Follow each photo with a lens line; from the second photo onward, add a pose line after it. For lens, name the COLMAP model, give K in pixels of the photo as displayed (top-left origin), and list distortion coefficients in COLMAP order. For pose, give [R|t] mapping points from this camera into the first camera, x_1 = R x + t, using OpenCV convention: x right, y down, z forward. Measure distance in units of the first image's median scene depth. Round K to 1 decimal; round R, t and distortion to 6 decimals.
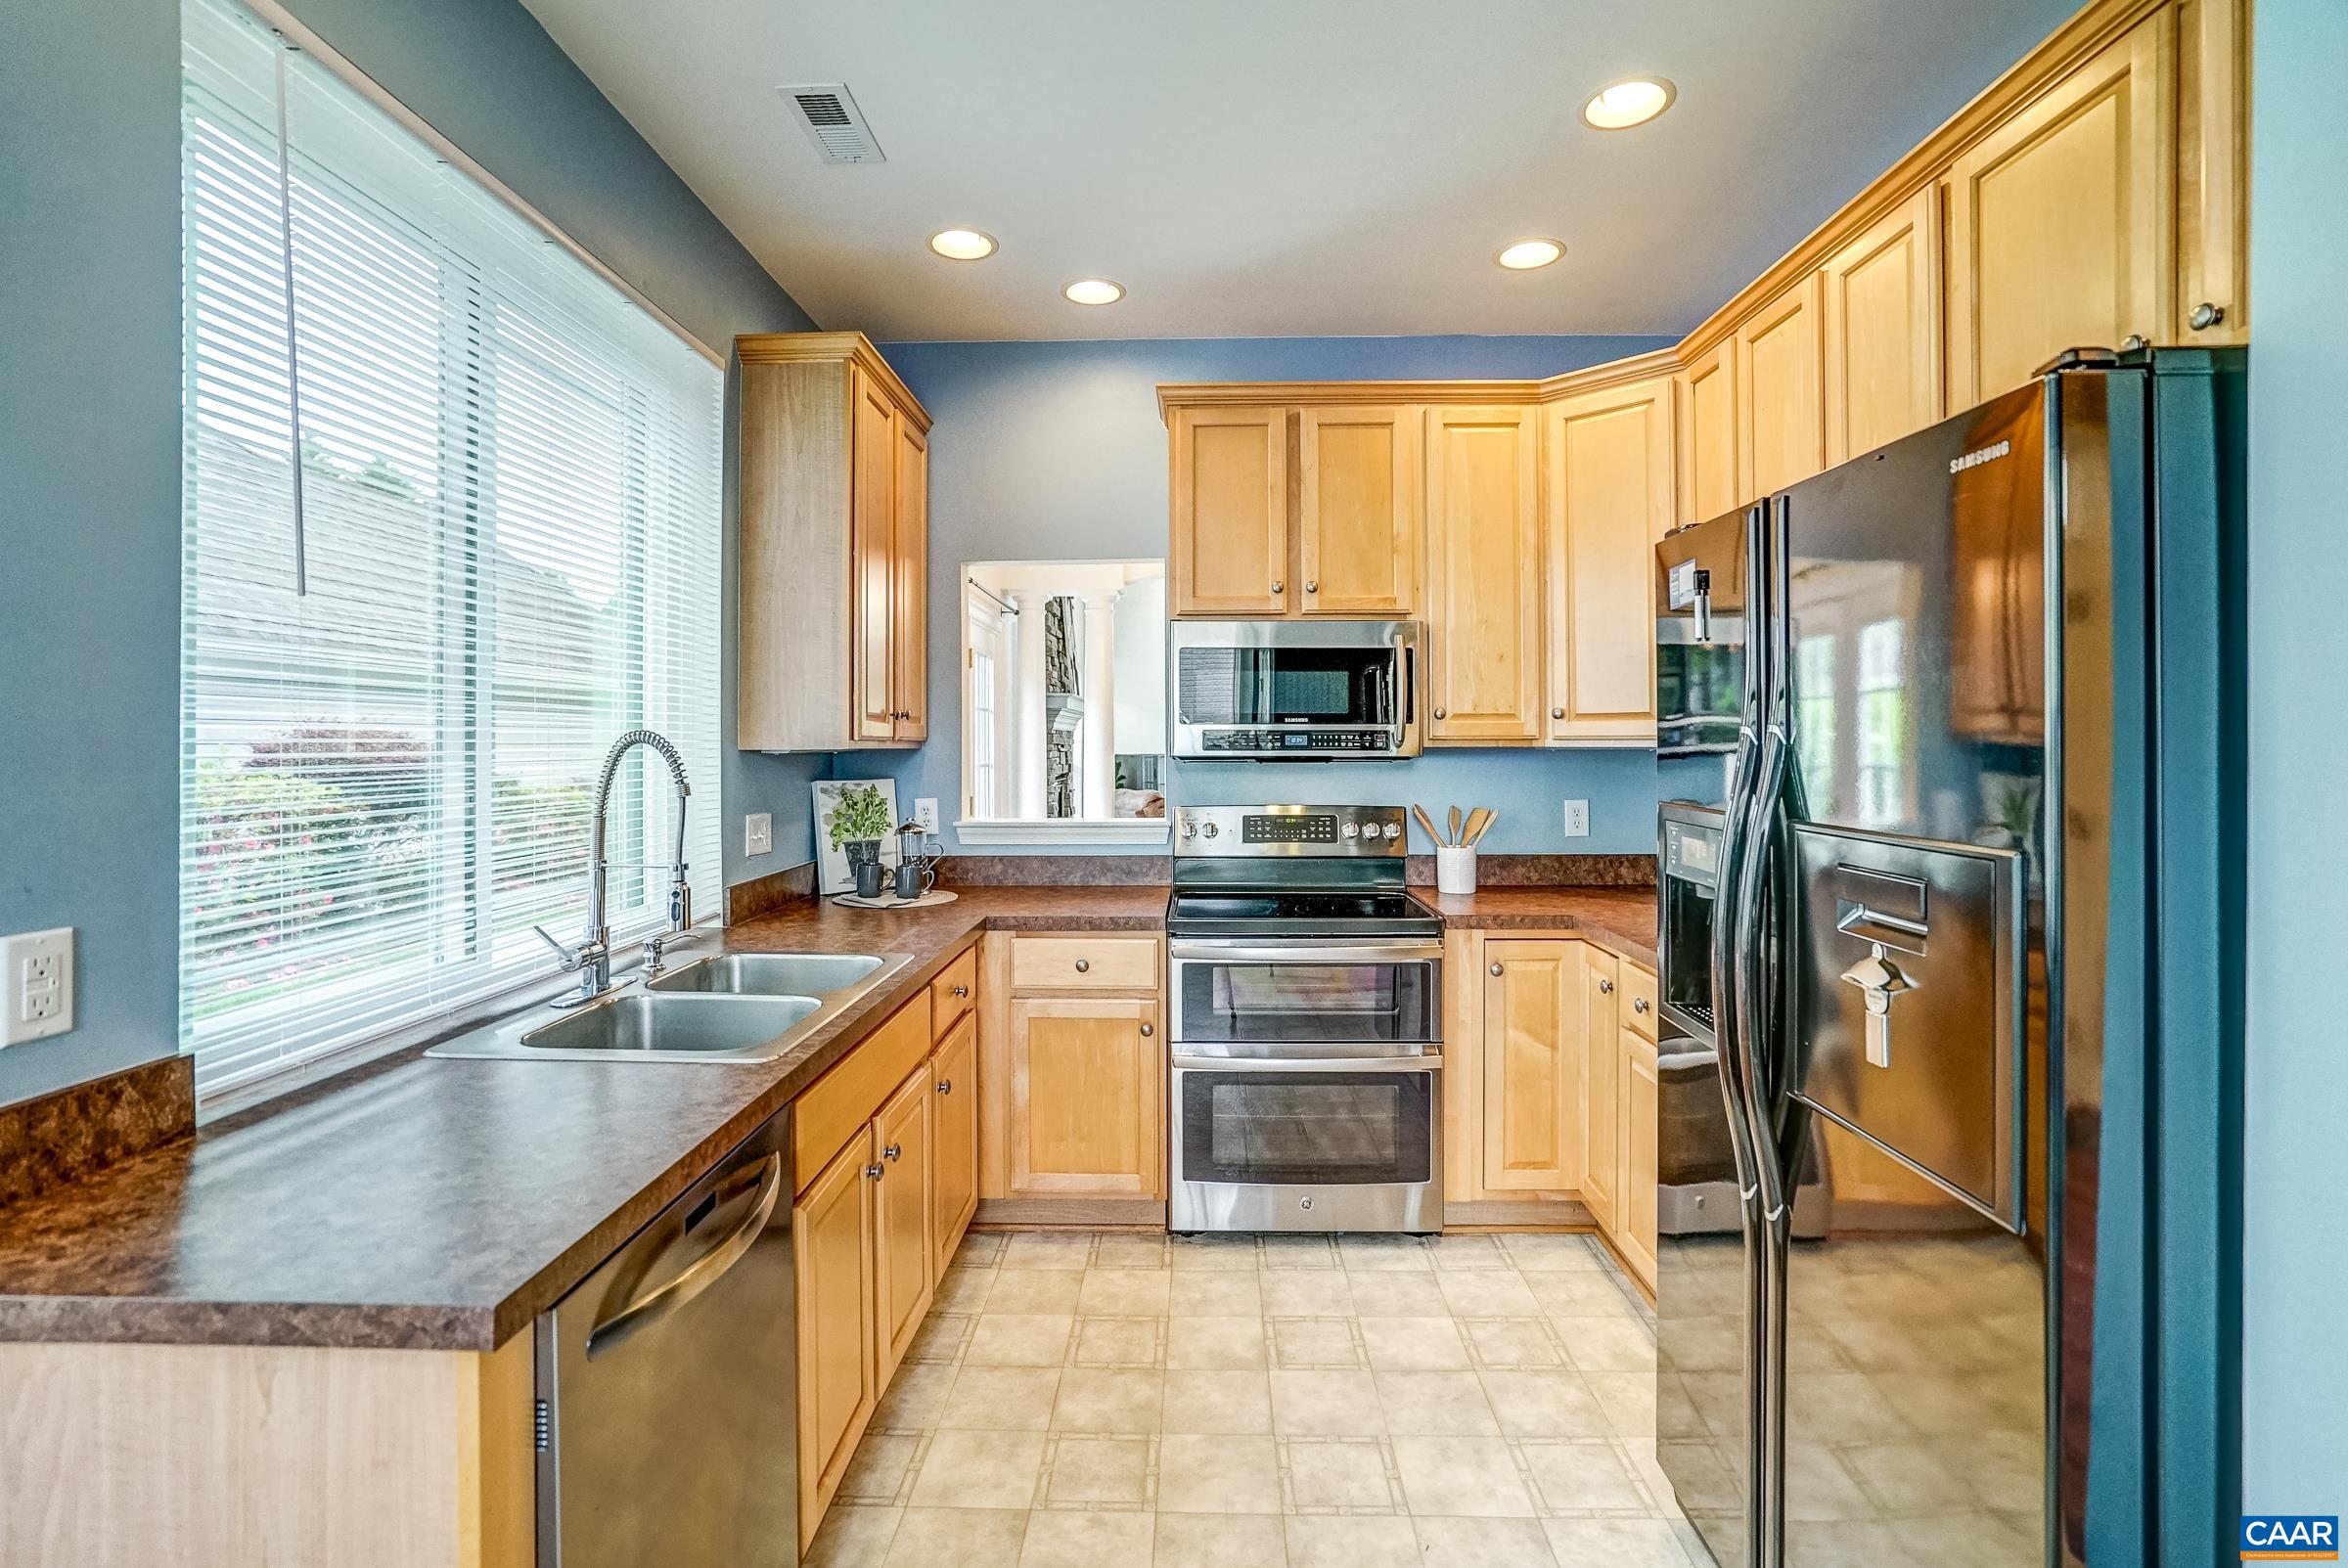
lens RADIAL K [[1112.6, 0, 1158.3], [0, 1112.6, 724.7], [0, 0, 1]] dist [-0.047088, 0.014304]
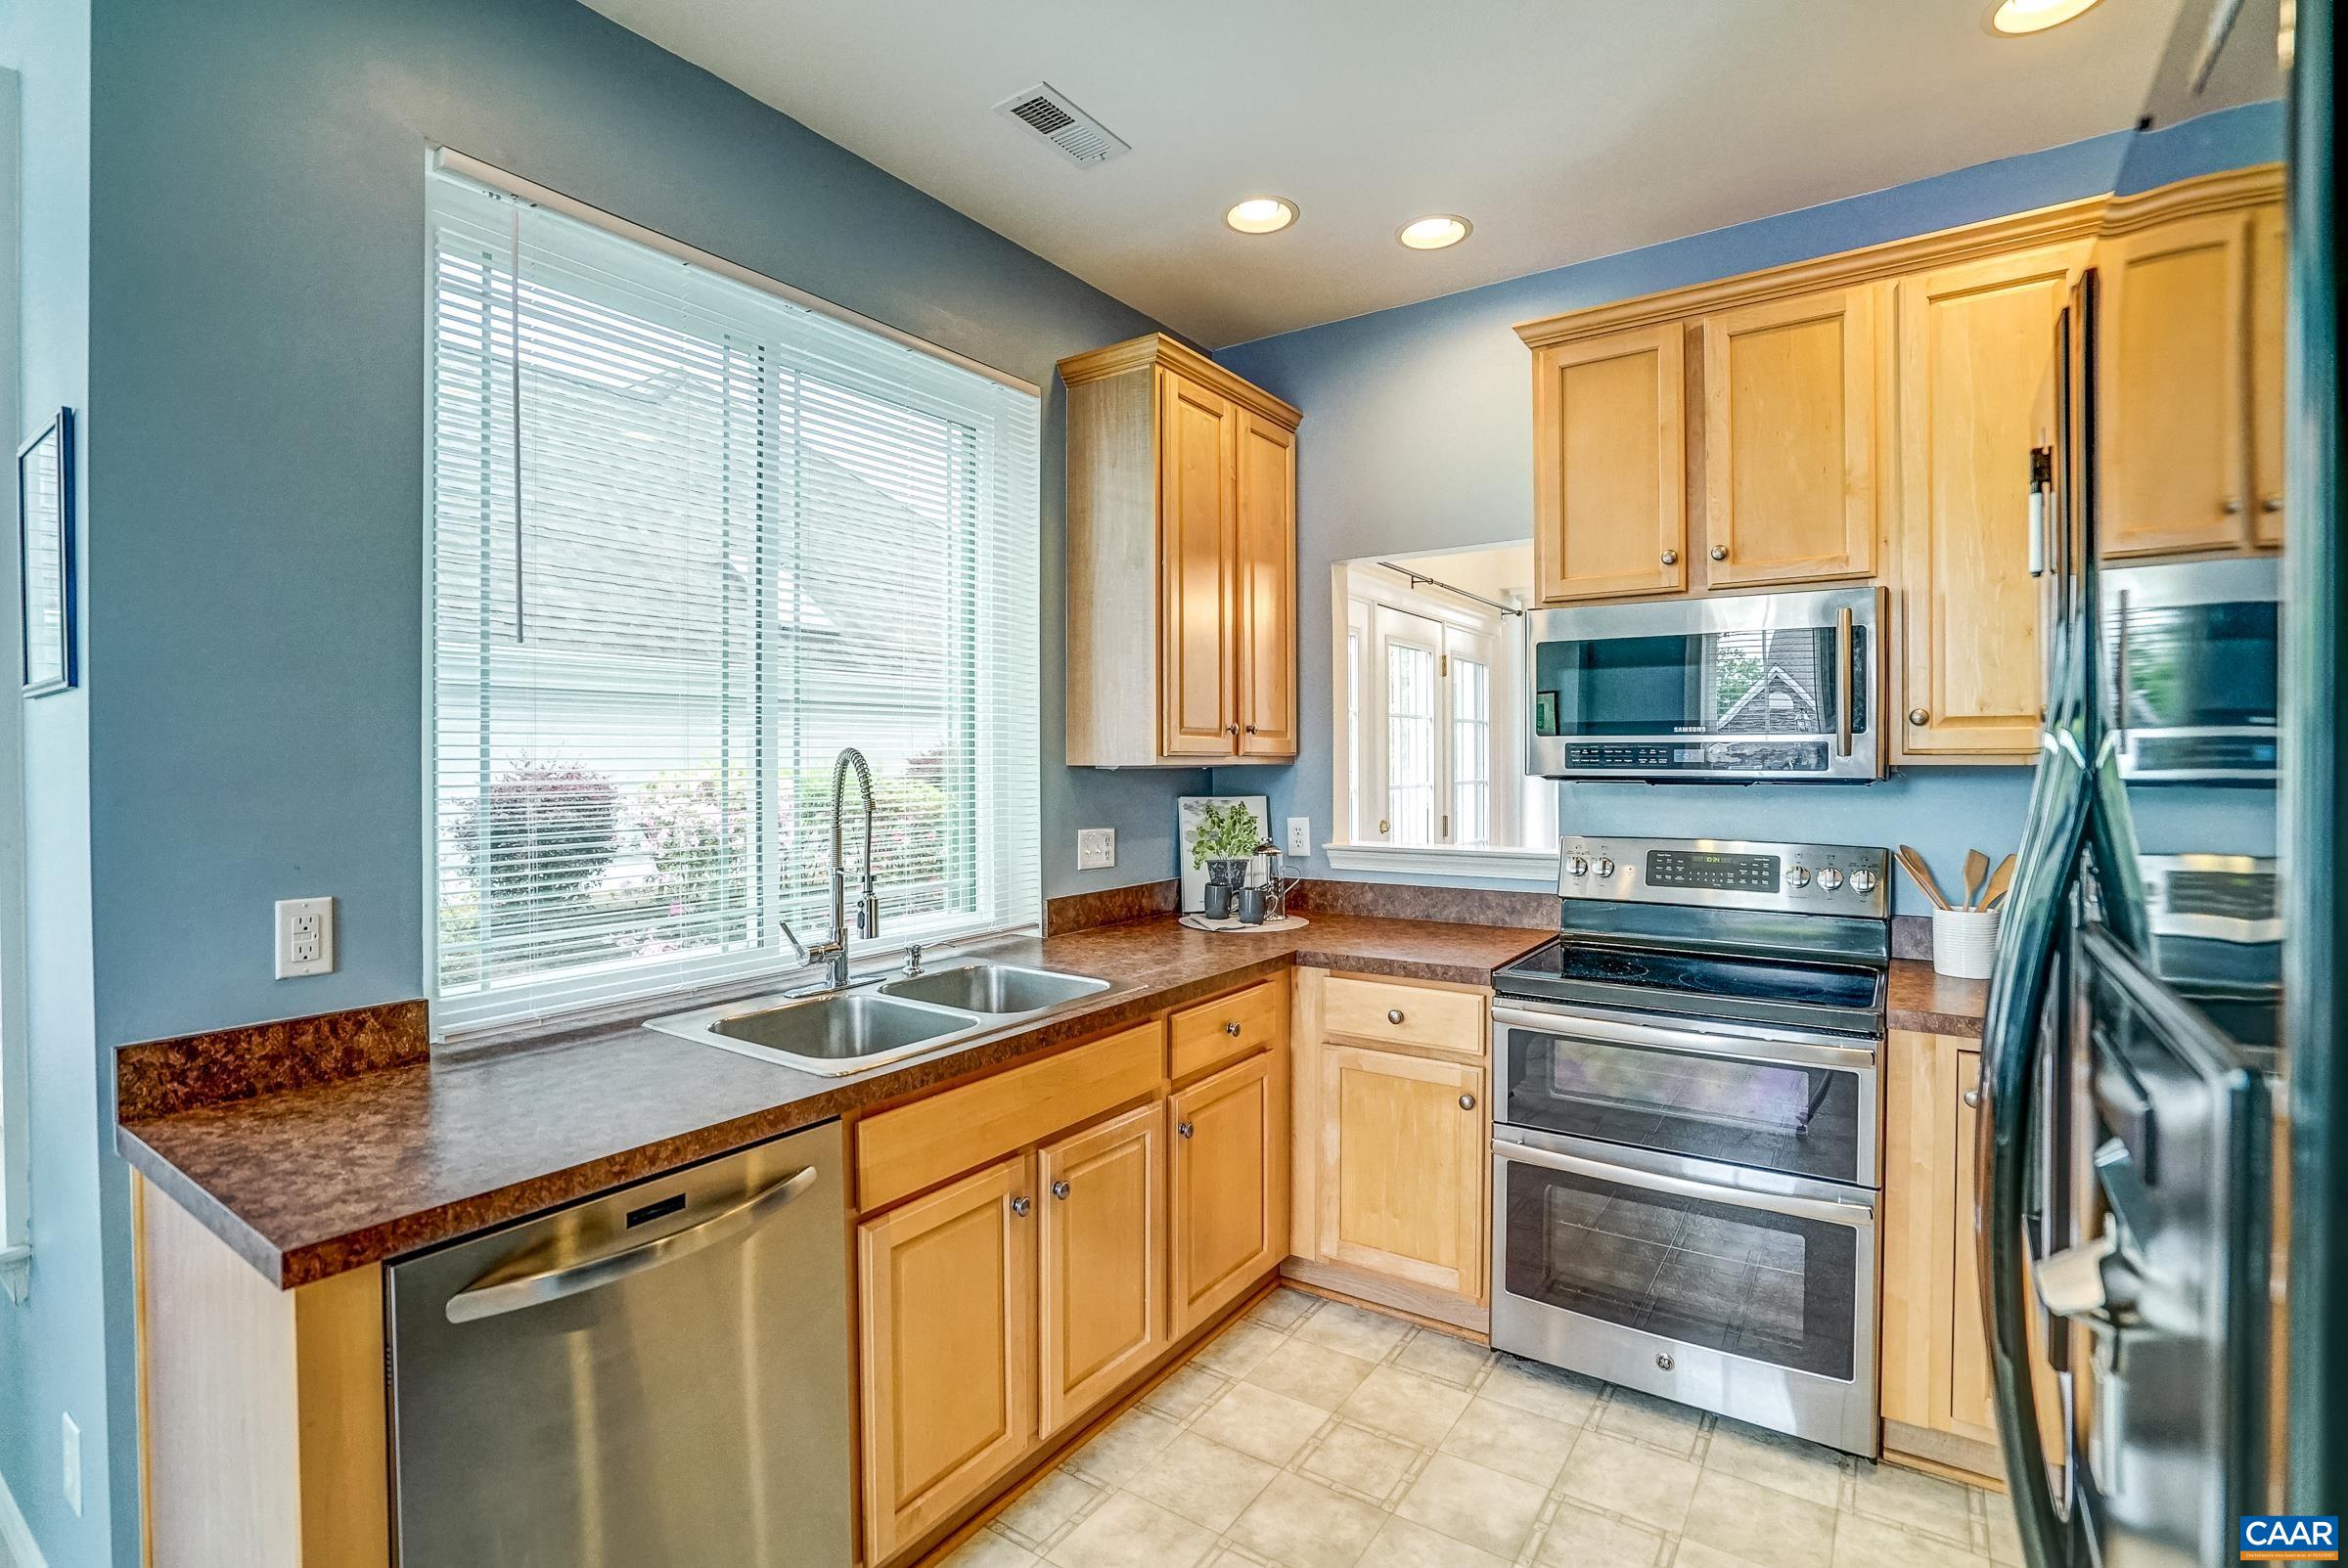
lens RADIAL K [[1112.6, 0, 1147.6], [0, 1112.6, 755.8], [0, 0, 1]] dist [-0.047088, 0.014304]
pose [[0.832908, -0.001097, -0.553410, 0.230945], [0.009186, 0.999888, 0.011844, 0.001717], [0.553335, -0.014949, 0.832825, 0.162785]]
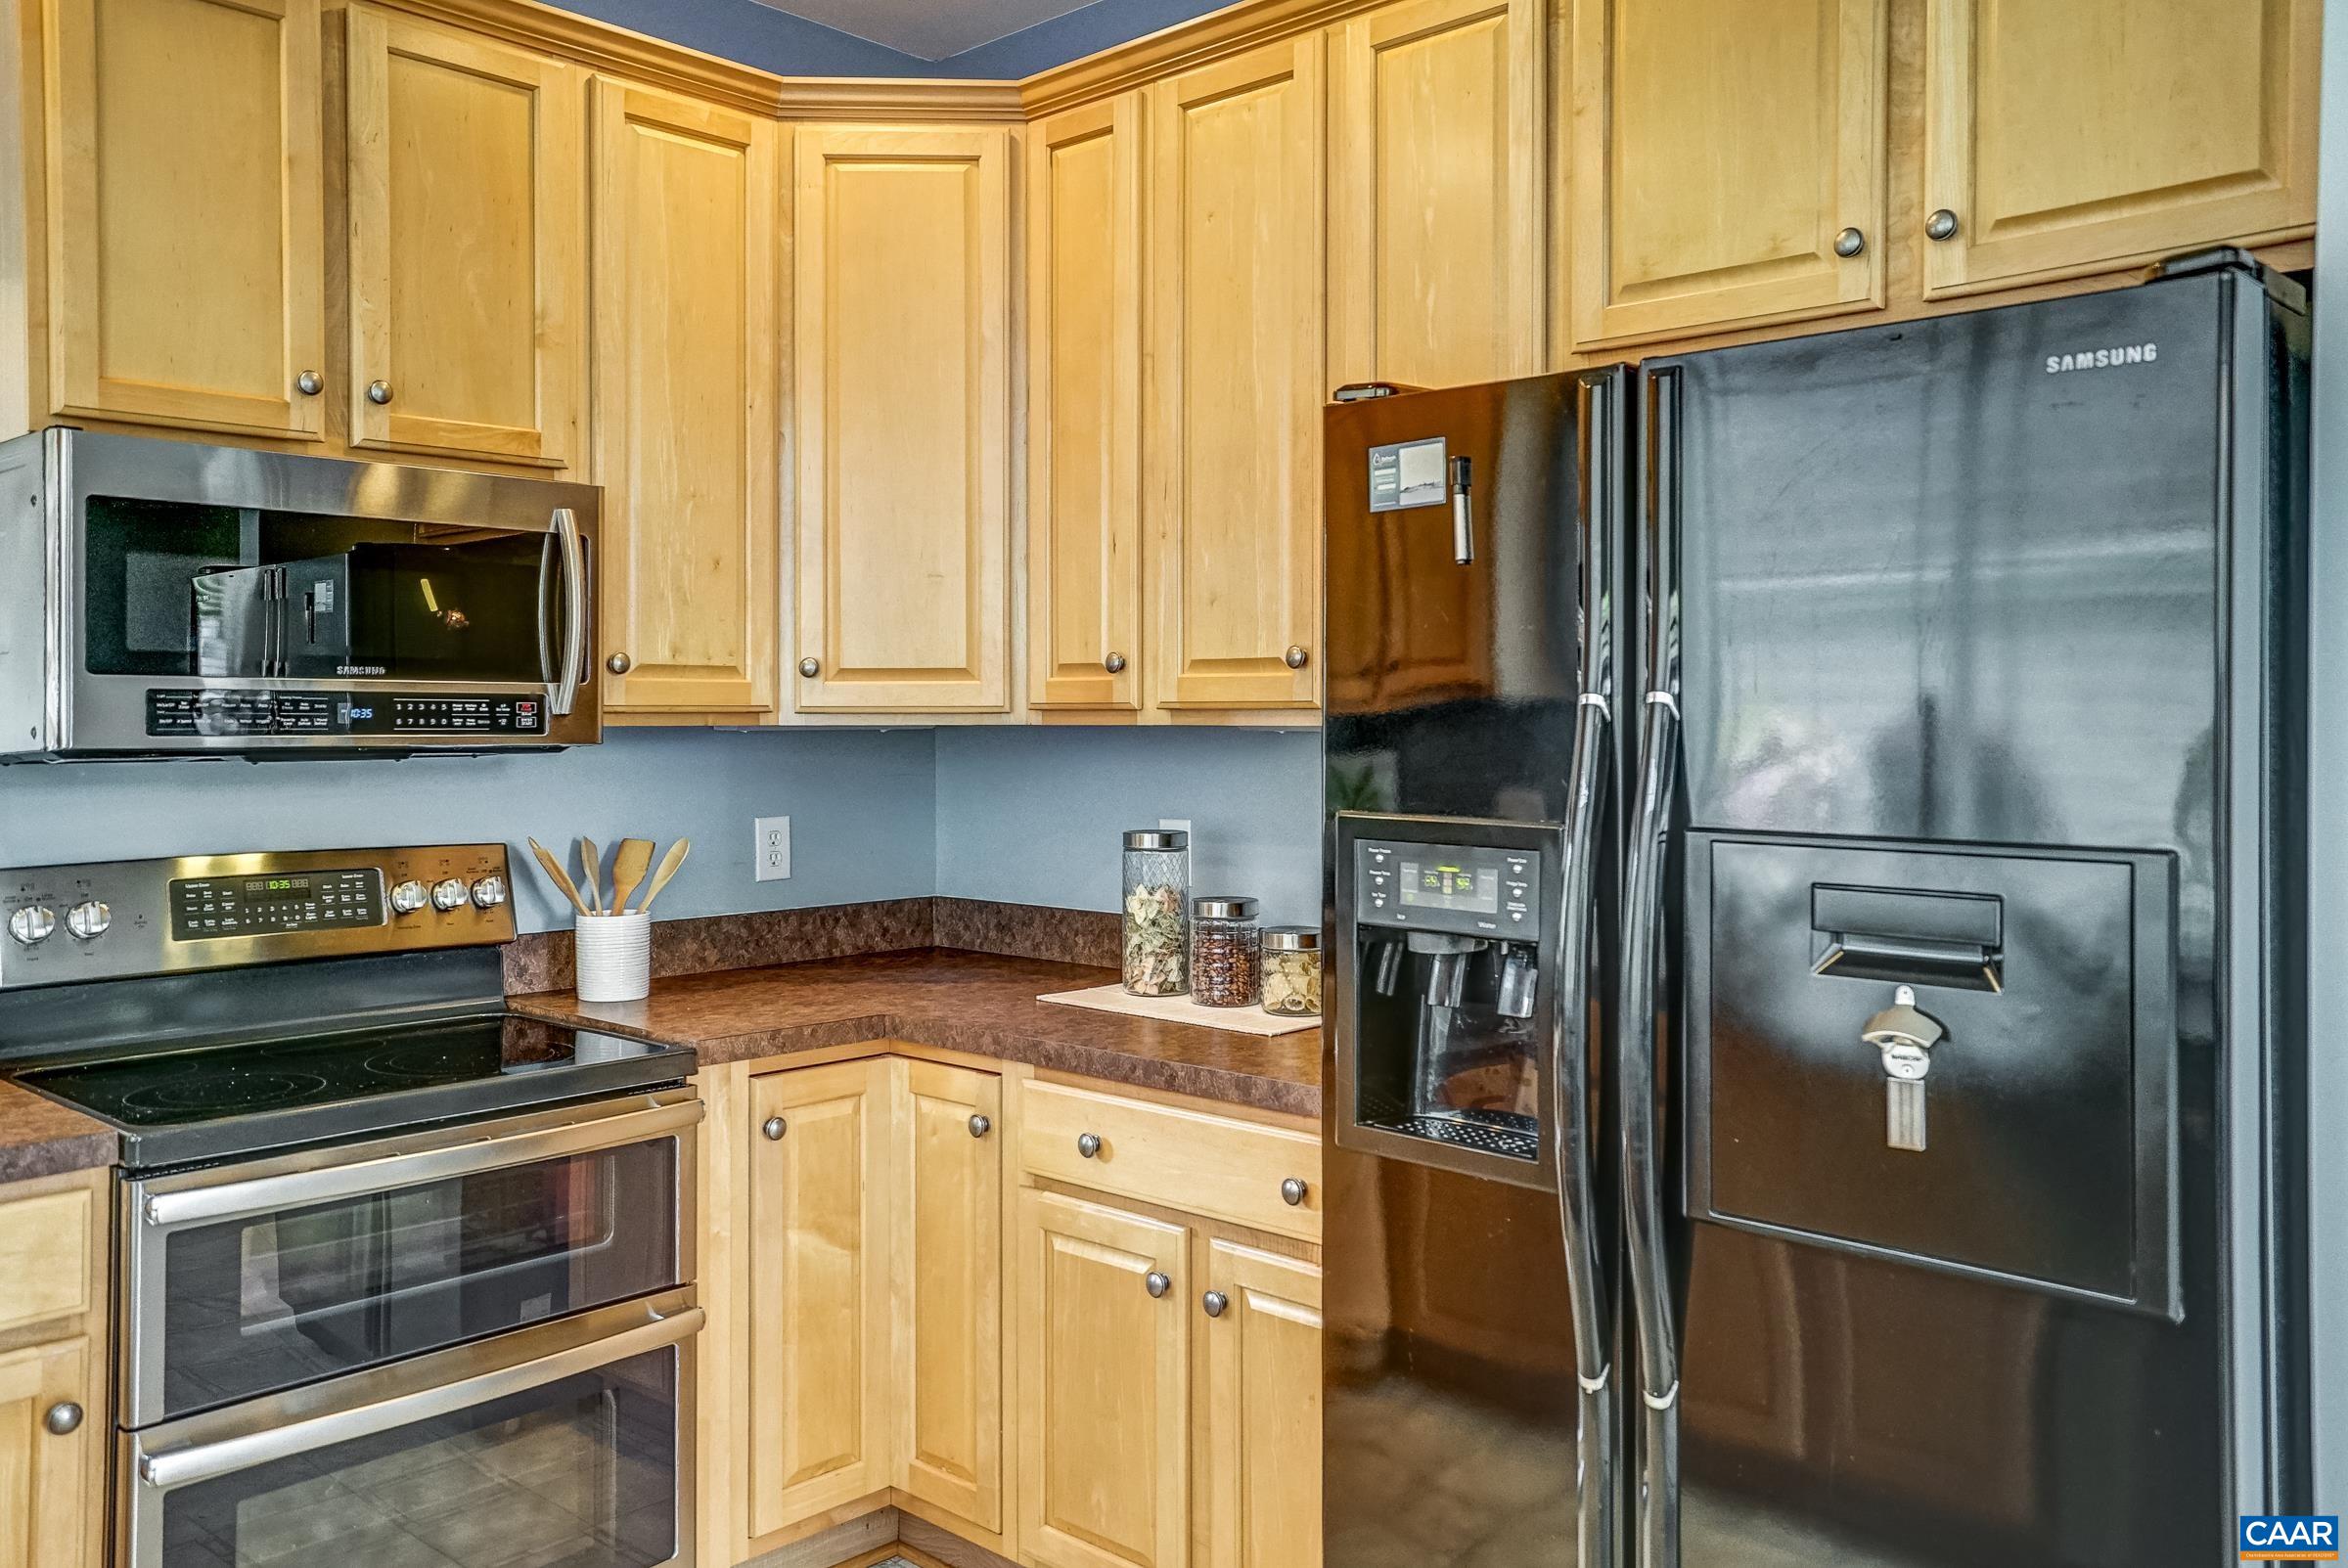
lens RADIAL K [[1908.2, 0, 1161.8], [0, 1908.2, 703.0], [0, 0, 1]] dist [0.035755, 0.018109]
pose [[0.658192, 0.006686, 0.752821, -0.265726], [-0.012261, 0.999923, 0.001839, 0.004087], [-0.752751, -0.010441, 0.658223, 0.204807]]
